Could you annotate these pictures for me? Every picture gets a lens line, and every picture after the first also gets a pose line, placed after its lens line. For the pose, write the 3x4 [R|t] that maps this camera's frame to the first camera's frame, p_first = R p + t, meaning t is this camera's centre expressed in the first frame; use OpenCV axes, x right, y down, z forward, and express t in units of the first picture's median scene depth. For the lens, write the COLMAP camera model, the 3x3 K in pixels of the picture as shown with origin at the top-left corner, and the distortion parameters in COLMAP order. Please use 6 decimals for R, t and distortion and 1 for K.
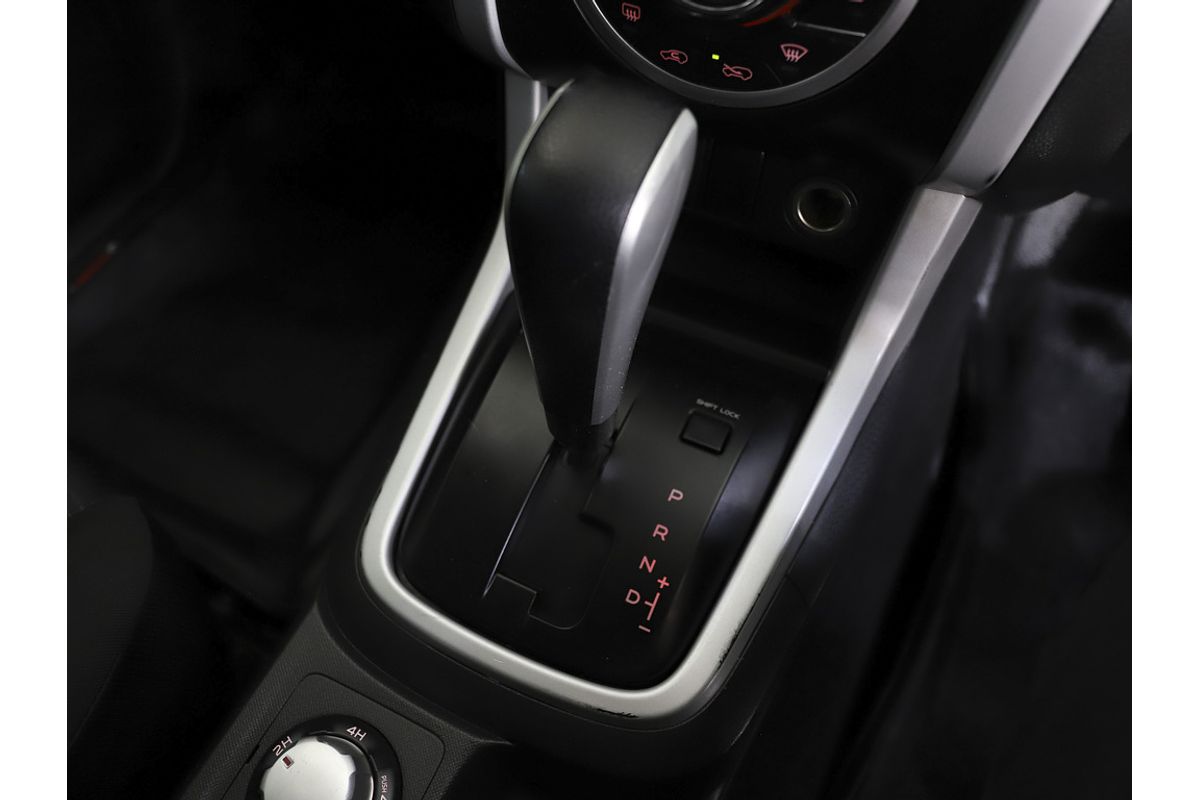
lens RADIAL K [[780.2, 0, 600.0], [0, 780.2, 400.0], [0, 0, 1]] dist [-0.085879, 0.001775]
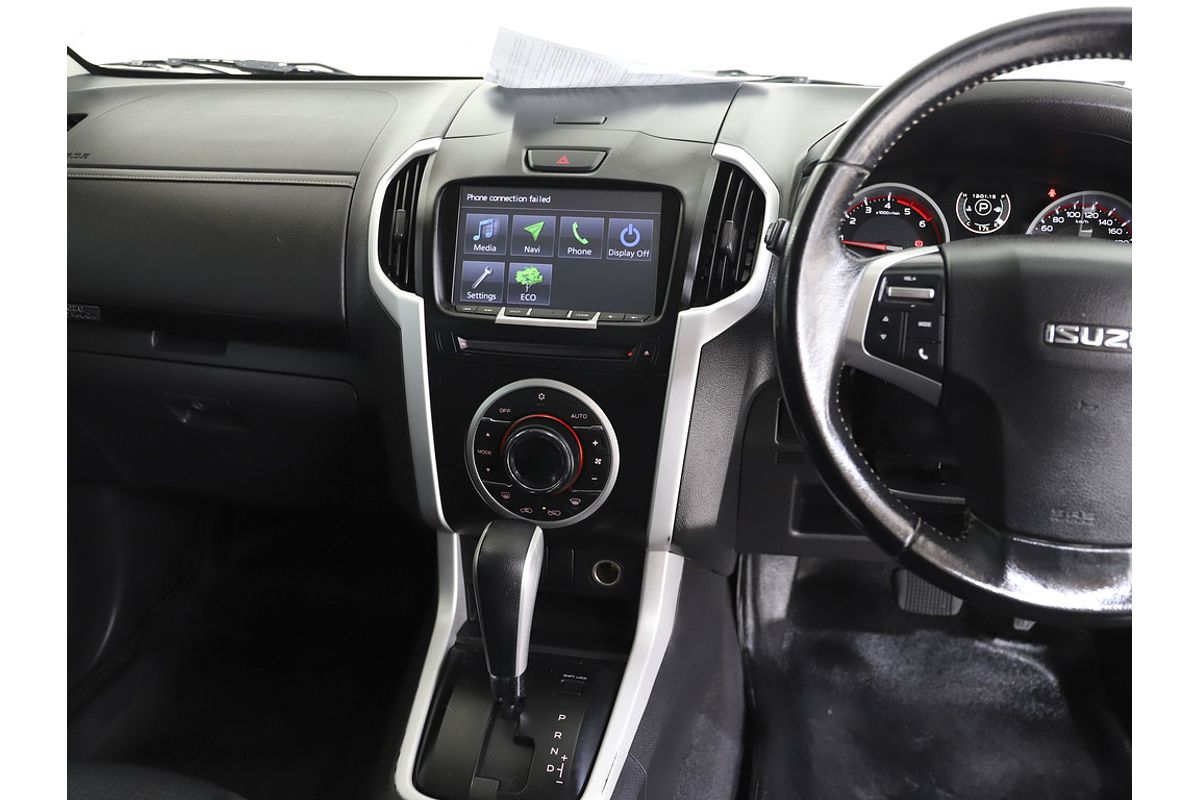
lens RADIAL K [[885.3, 0, 600.0], [0, 885.3, 400.0], [0, 0, 1]] dist [-0.099564, 0.099314]
pose [[0.965398, -0.094910, 0.242895, -0.276569], [0.209850, 0.835699, -0.507513, 0.613573], [-0.154819, 0.540924, 0.826700, -1.295340]]
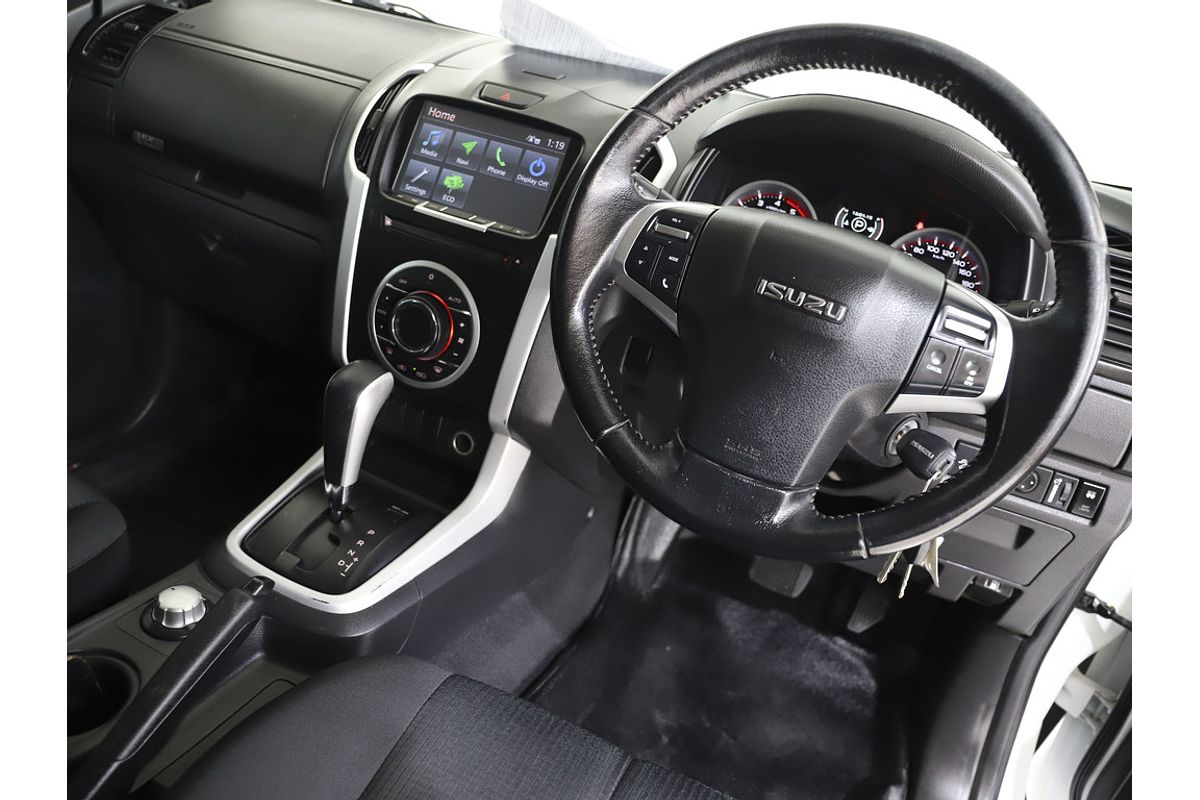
lens RADIAL K [[780.2, 0, 600.0], [0, 780.2, 400.0], [0, 0, 1]] dist [-0.085879, 0.001775]
pose [[0.977078, 0.176182, 0.119493, 0.443327], [-0.091925, 0.855460, -0.509646, 0.949820], [-0.192012, 0.486979, 0.852046, -1.384027]]
